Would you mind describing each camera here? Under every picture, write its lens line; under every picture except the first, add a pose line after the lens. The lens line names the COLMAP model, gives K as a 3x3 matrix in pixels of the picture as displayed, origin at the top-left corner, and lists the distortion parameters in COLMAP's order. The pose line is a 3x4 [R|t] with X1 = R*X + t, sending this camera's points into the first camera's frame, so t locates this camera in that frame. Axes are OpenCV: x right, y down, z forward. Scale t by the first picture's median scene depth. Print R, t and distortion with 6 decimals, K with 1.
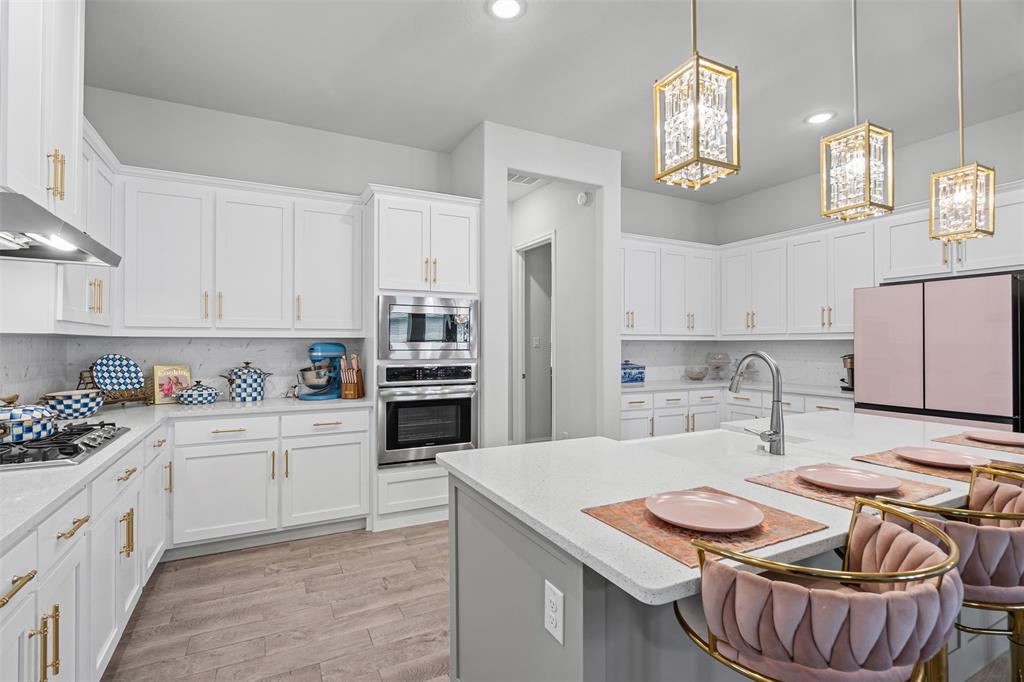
lens RADIAL K [[482.7, 0, 511.5], [0, 482.7, 338.1], [0, 0, 1]] dist [-0.001021, 0.000624]
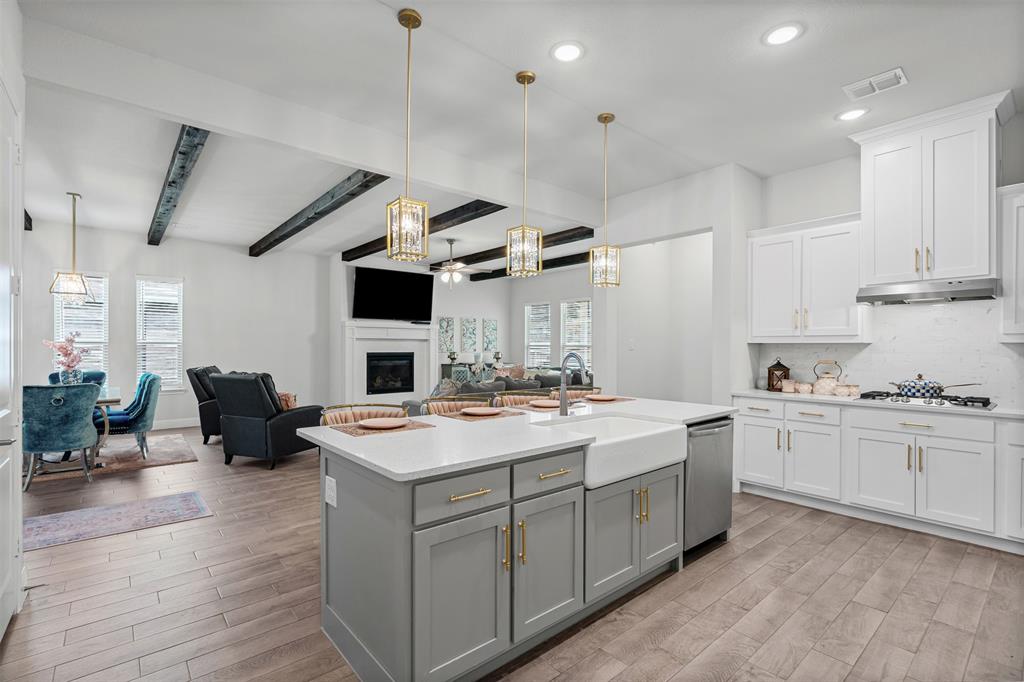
lens RADIAL K [[469.5, 0, 508.8], [0, 469.5, 347.4], [0, 0, 1]] dist [-0.000681, 0.001158]
pose [[-0.973494, -0.003111, -0.228690, 0.583929], [-0.000939, 0.999953, -0.009602, 0.013903], [0.228709, -0.009133, -0.973452, 1.341501]]
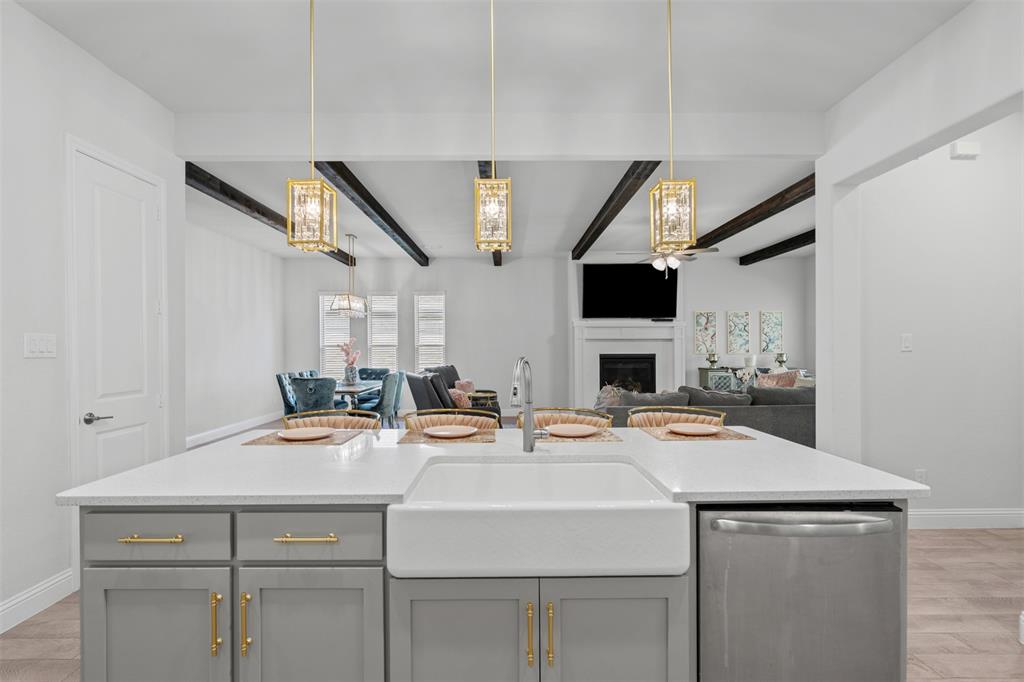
lens RADIAL K [[476.8, 0, 508.1], [0, 476.8, 346.5], [0, 0, 1]] dist [-0.001664, 0.000178]
pose [[-0.893257, 0.003818, 0.449531, 0.062071], [-0.001627, 0.999930, -0.011726, 0.009296], [-0.449544, -0.011206, -0.893188, 1.065094]]
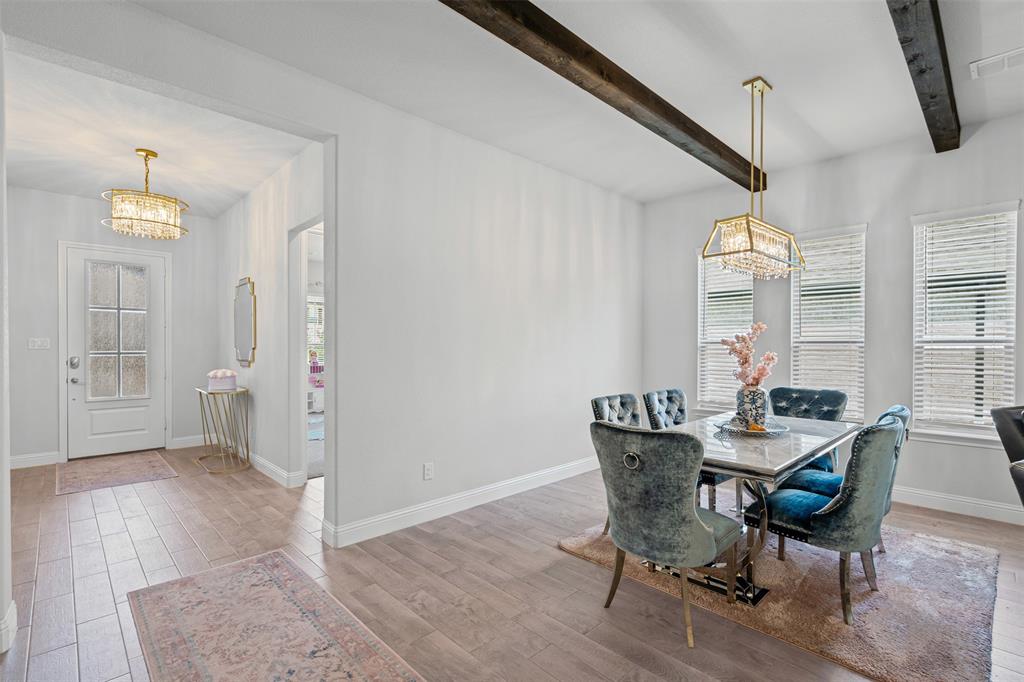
lens RADIAL K [[469.5, 0, 508.8], [0, 469.5, 347.4], [0, 0, 1]] dist [-0.000681, 0.001158]
pose [[-0.291379, -0.003581, 0.956601, 0.916001], [-0.010159, 0.999948, 0.000649, -0.002187], [-0.956554, -0.009529, -0.291400, 0.193303]]
